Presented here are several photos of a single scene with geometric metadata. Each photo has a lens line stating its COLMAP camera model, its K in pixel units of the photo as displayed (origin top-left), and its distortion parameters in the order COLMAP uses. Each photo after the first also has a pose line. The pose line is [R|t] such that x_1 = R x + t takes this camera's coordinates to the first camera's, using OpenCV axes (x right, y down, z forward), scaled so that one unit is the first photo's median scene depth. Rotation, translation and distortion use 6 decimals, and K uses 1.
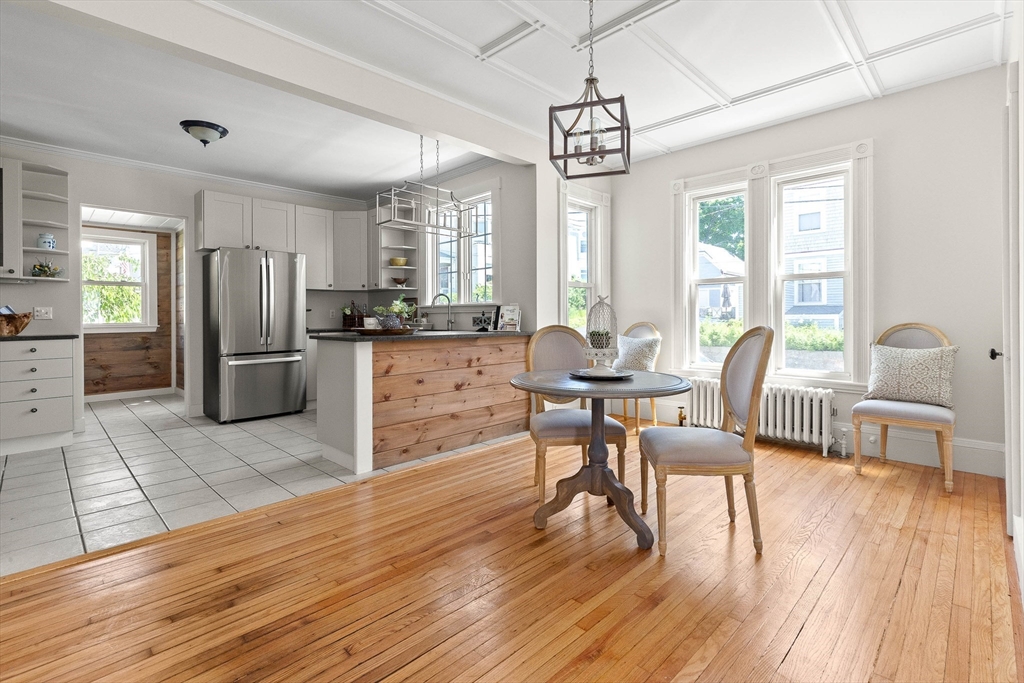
lens RADIAL K [[473.1, 0, 533.7], [0, 473.1, 316.0], [0, 0, 1]] dist [0.009256, -0.000293]
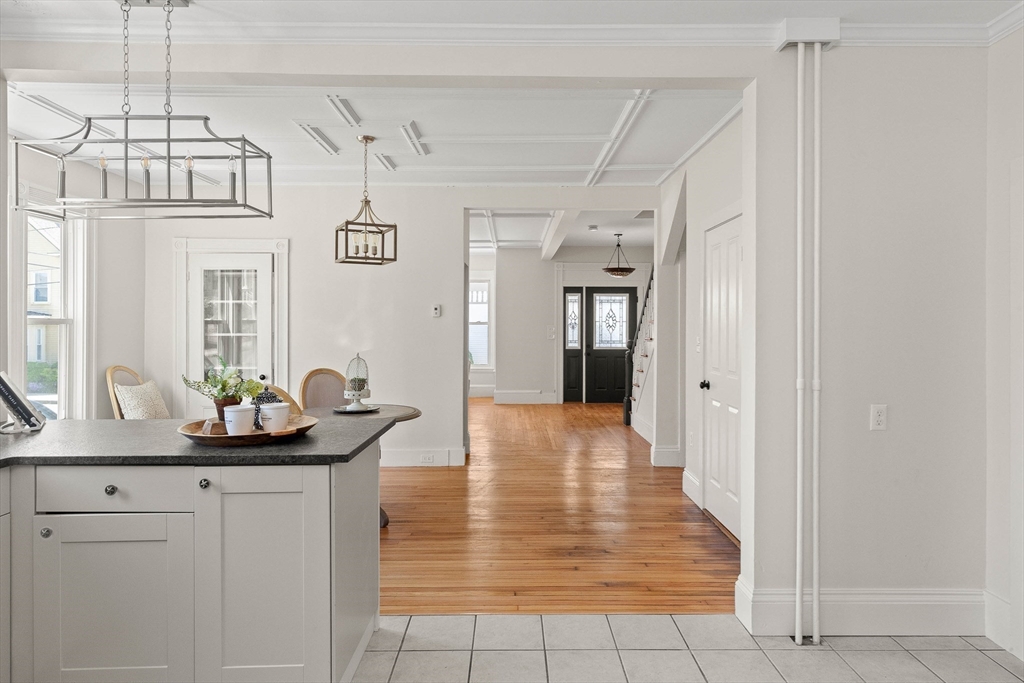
lens RADIAL K [[623.2, 0, 512.8], [0, 623.2, 336.3], [0, 0, 1]] dist [0.000842, 0.000055]
pose [[-0.690222, -0.008680, 0.723546, -1.528453], [0.011838, 0.999659, 0.023286, -0.121892], [-0.723501, 0.024638, -0.689884, 1.976240]]
